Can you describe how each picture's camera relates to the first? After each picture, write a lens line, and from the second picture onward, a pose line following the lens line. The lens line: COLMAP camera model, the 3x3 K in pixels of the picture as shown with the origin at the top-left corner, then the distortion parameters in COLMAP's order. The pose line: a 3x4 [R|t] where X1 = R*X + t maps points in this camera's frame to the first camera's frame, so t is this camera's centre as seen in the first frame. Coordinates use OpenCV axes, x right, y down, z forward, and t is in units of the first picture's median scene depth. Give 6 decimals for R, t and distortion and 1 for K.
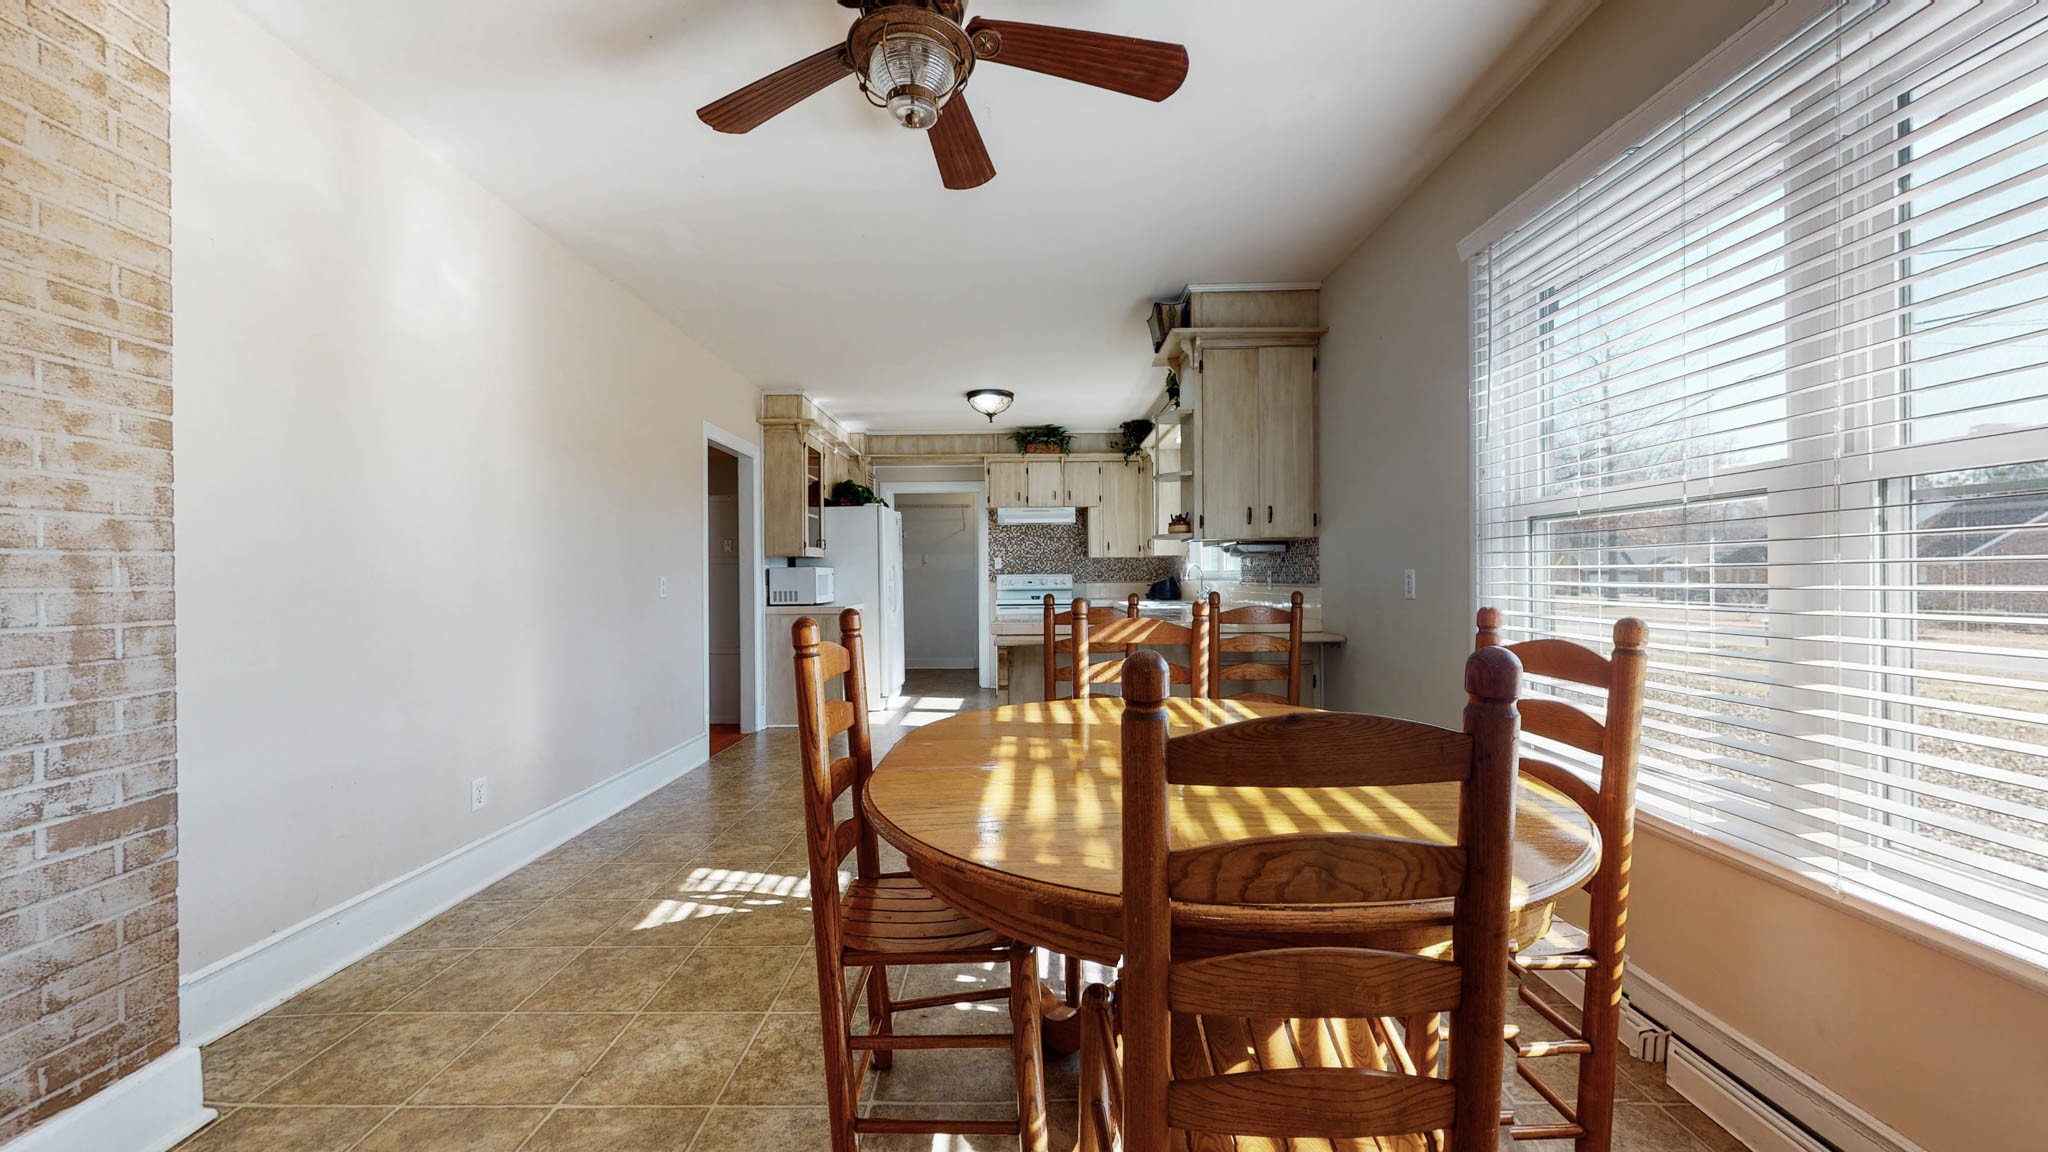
lens RADIAL K [[749.0, 0, 1017.5], [0, 749.0, 579.0], [0, 0, 1]] dist [-0.005004, 0.001069]
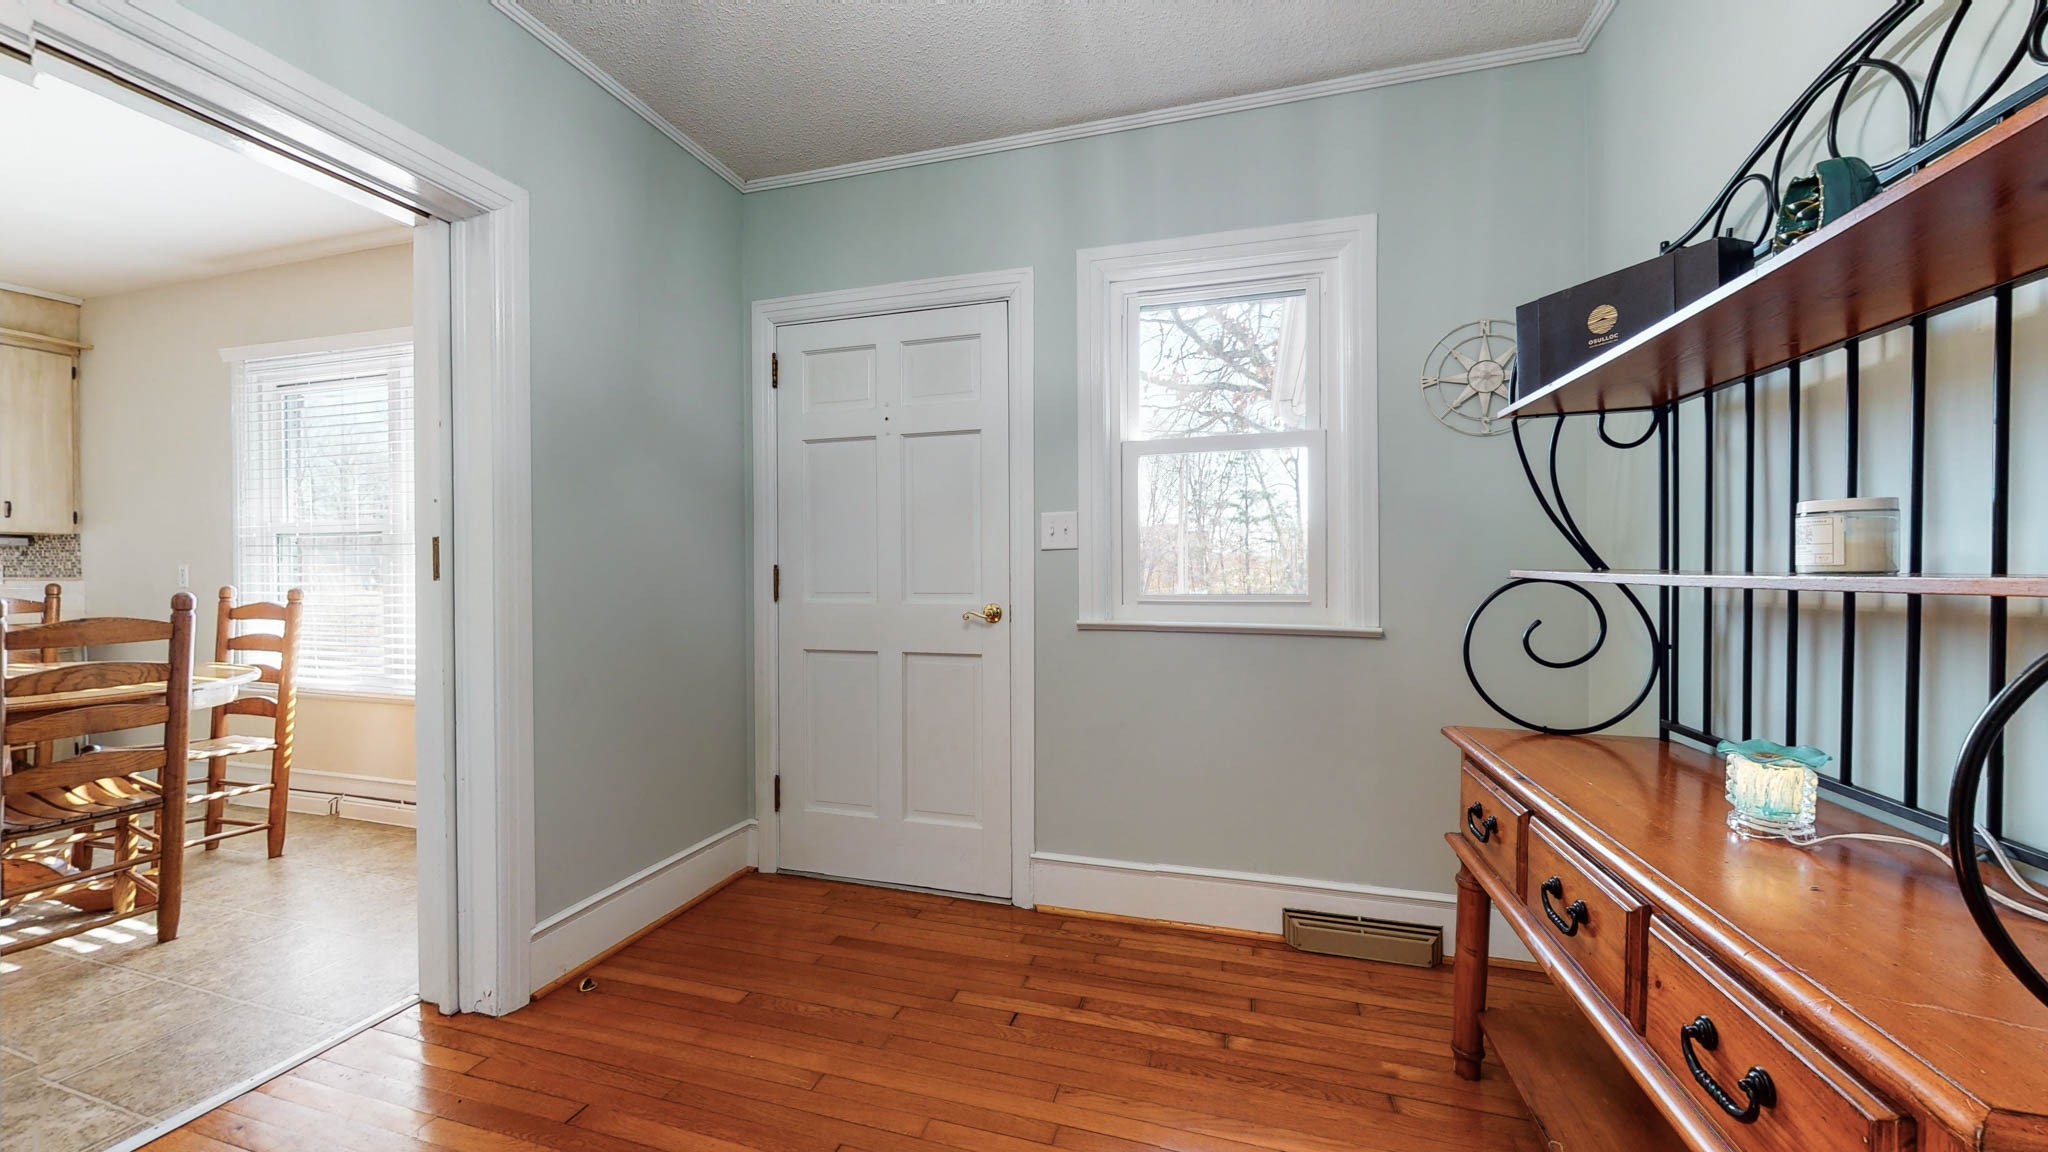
lens RADIAL K [[749.0, 0, 1023.0], [0, 749.0, 576.4], [0, 0, 1]] dist [-0.005004, 0.001069]
pose [[0.273638, -0.000181, 0.961833, -0.406783], [0.001812, 0.999998, -0.000327, 0.011289], [-0.961831, 0.001832, 0.273638, -0.947796]]
